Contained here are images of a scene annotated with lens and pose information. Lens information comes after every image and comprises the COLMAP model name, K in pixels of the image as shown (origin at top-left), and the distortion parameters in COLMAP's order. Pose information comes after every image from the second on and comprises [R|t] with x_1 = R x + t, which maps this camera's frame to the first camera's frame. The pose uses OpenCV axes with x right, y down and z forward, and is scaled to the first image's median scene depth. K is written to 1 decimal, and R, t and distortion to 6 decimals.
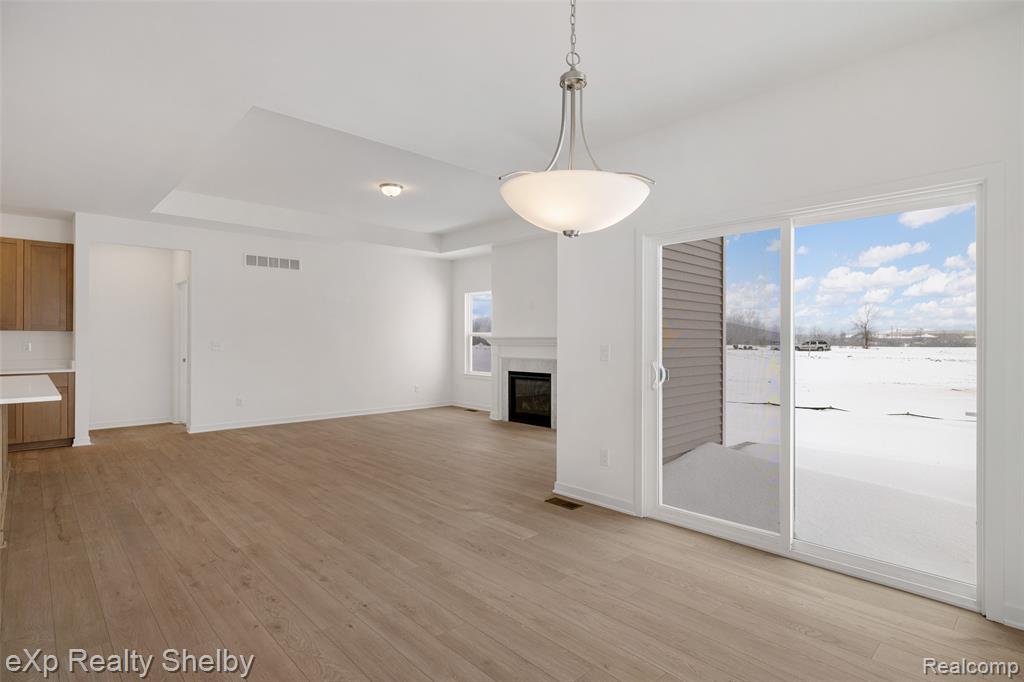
lens RADIAL K [[508.6, 0, 505.5], [0, 508.6, 338.4], [0, 0, 1]] dist [-0.001696, 0.000908]
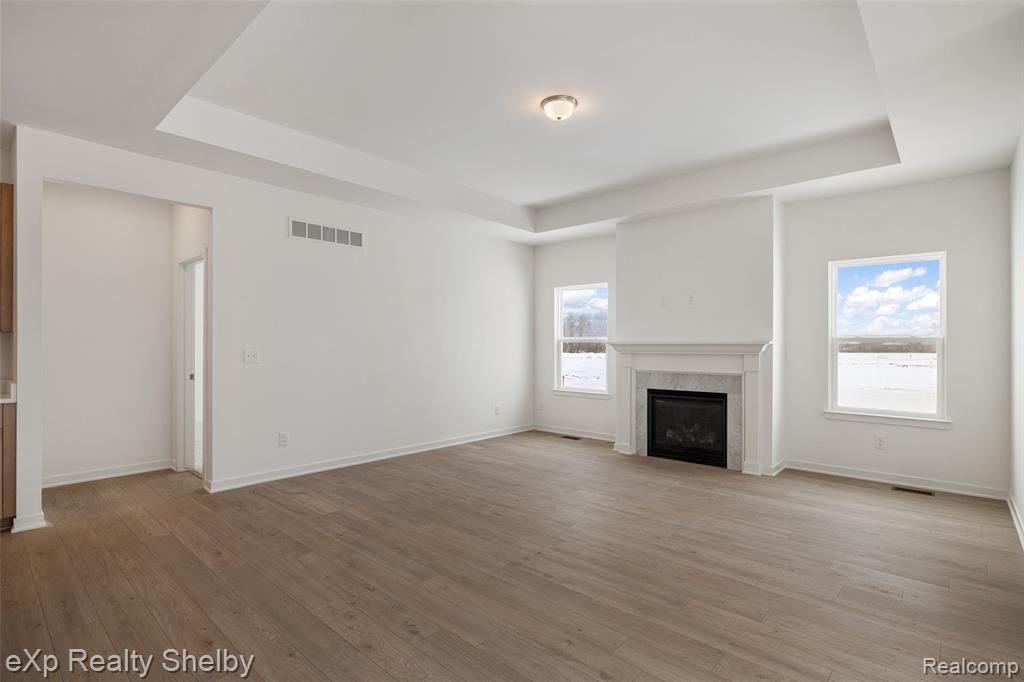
lens RADIAL K [[496.5, 0, 517.4], [0, 496.5, 346.6], [0, 0, 1]] dist [0.001871, -0.001406]
pose [[0.996471, 0.000465, 0.083937, -0.257024], [-0.000816, 0.999991, 0.004145, -0.000119], [-0.083934, -0.004199, 0.996462, 0.306416]]
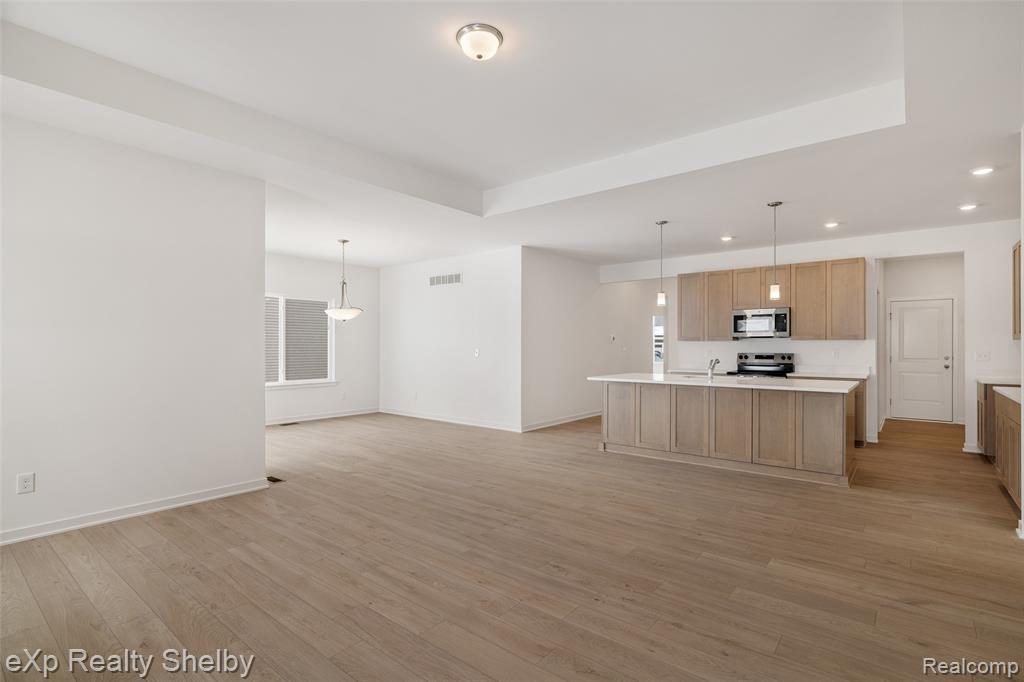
lens RADIAL K [[496.5, 0, 515.8], [0, 496.5, 343.7], [0, 0, 1]] dist [0.001871, -0.001406]
pose [[-0.991169, -0.004713, -0.132519, -0.155298], [-0.004002, 0.999976, -0.005631, 0.000198], [0.132543, -0.005051, -0.991164, 1.150108]]
